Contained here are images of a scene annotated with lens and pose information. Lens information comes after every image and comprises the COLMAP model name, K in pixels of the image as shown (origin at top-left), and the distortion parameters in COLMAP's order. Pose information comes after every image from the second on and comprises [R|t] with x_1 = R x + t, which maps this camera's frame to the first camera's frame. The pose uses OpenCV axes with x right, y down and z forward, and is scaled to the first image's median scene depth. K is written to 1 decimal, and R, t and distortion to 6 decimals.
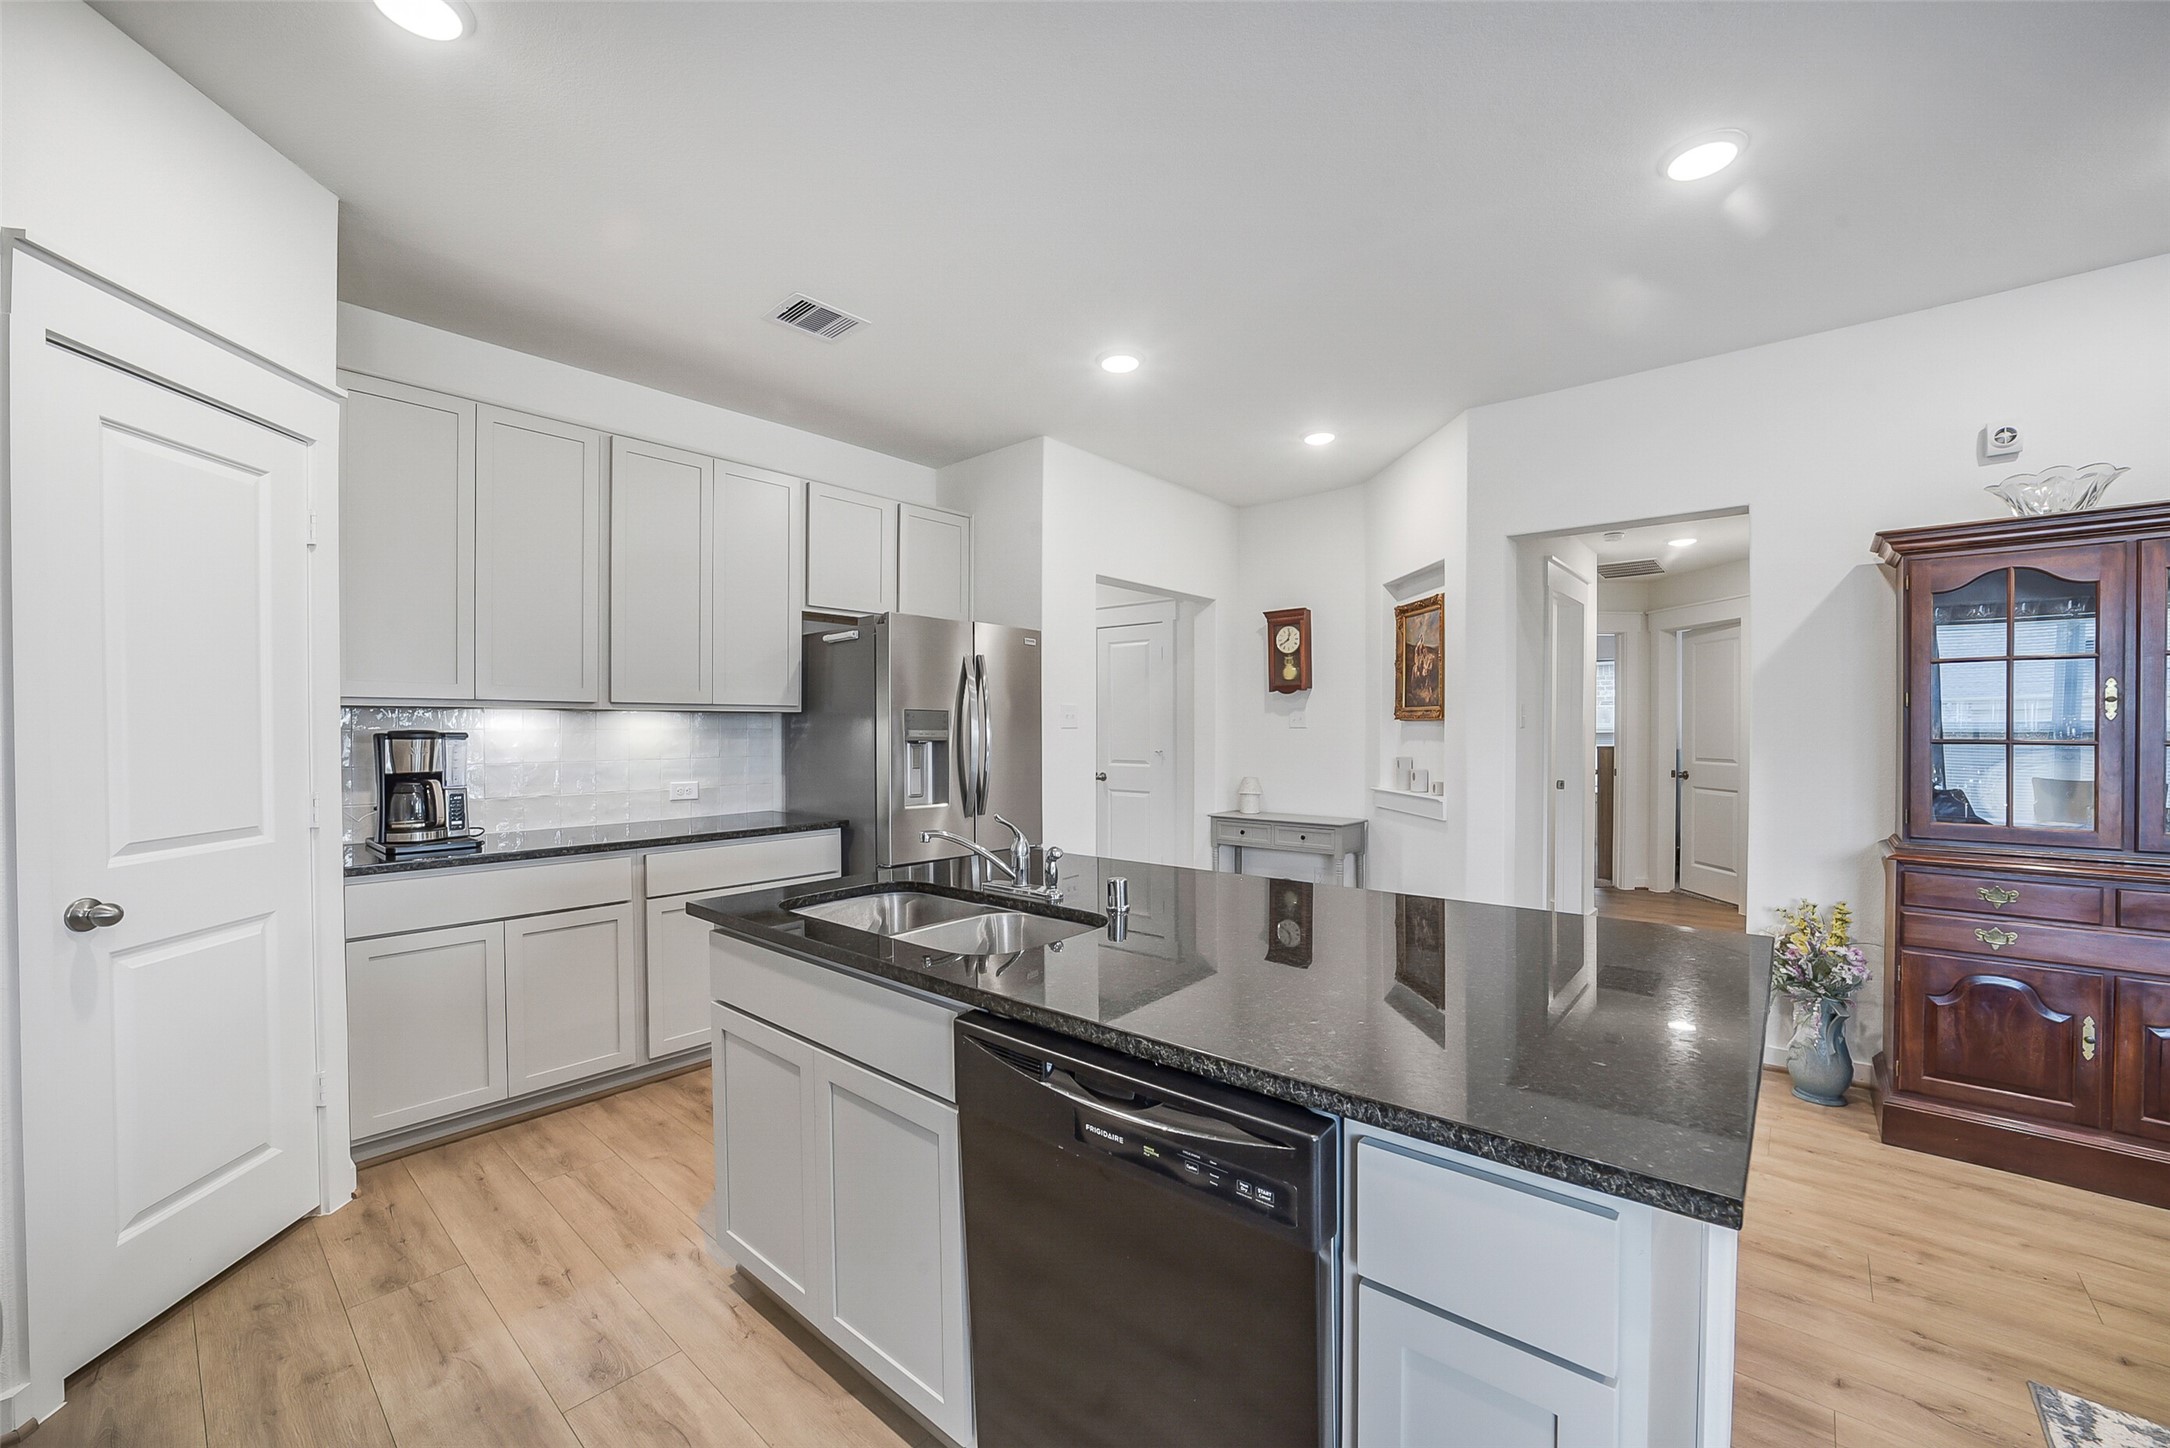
lens RADIAL K [[869.9, 0, 1111.9], [0, 869.9, 724.9], [0, 0, 1]] dist [-0.000363, -0.000021]
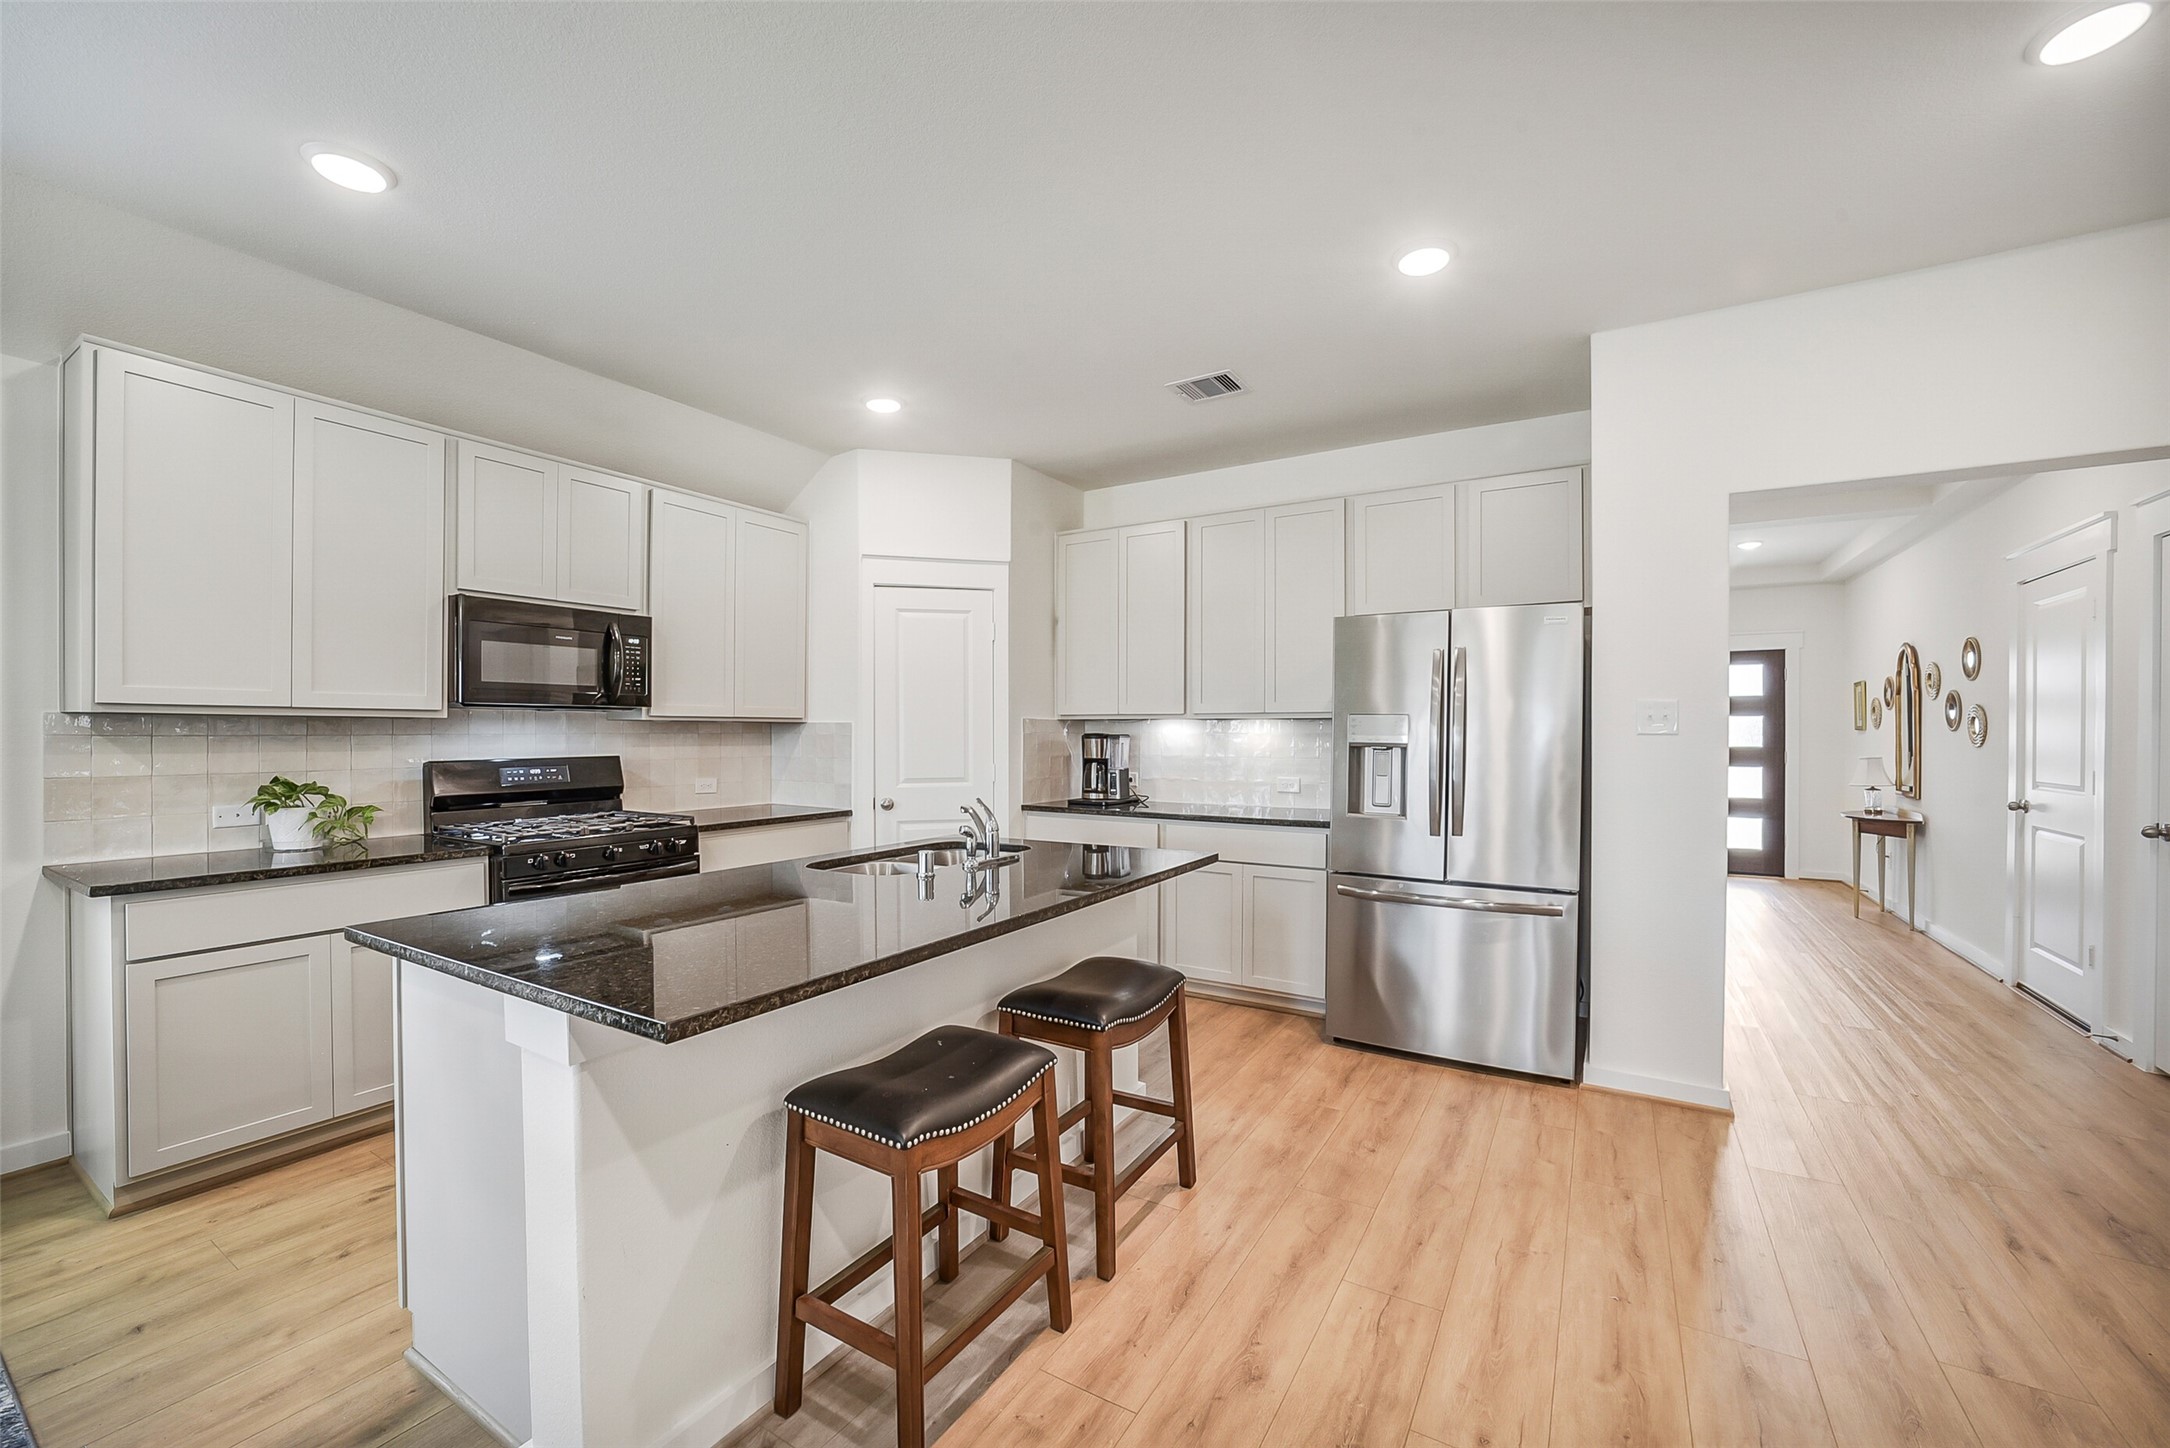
lens RADIAL K [[857.9, 0, 1086.6], [0, 857.9, 738.8], [0, 0, 1]] dist [-0.035761, 0.009845]
pose [[0.144292, 0.006455, -0.989514, 0.694865], [0.004870, 0.999962, 0.007234, 0.004291], [0.989523, -0.005863, 0.144256, 0.600500]]
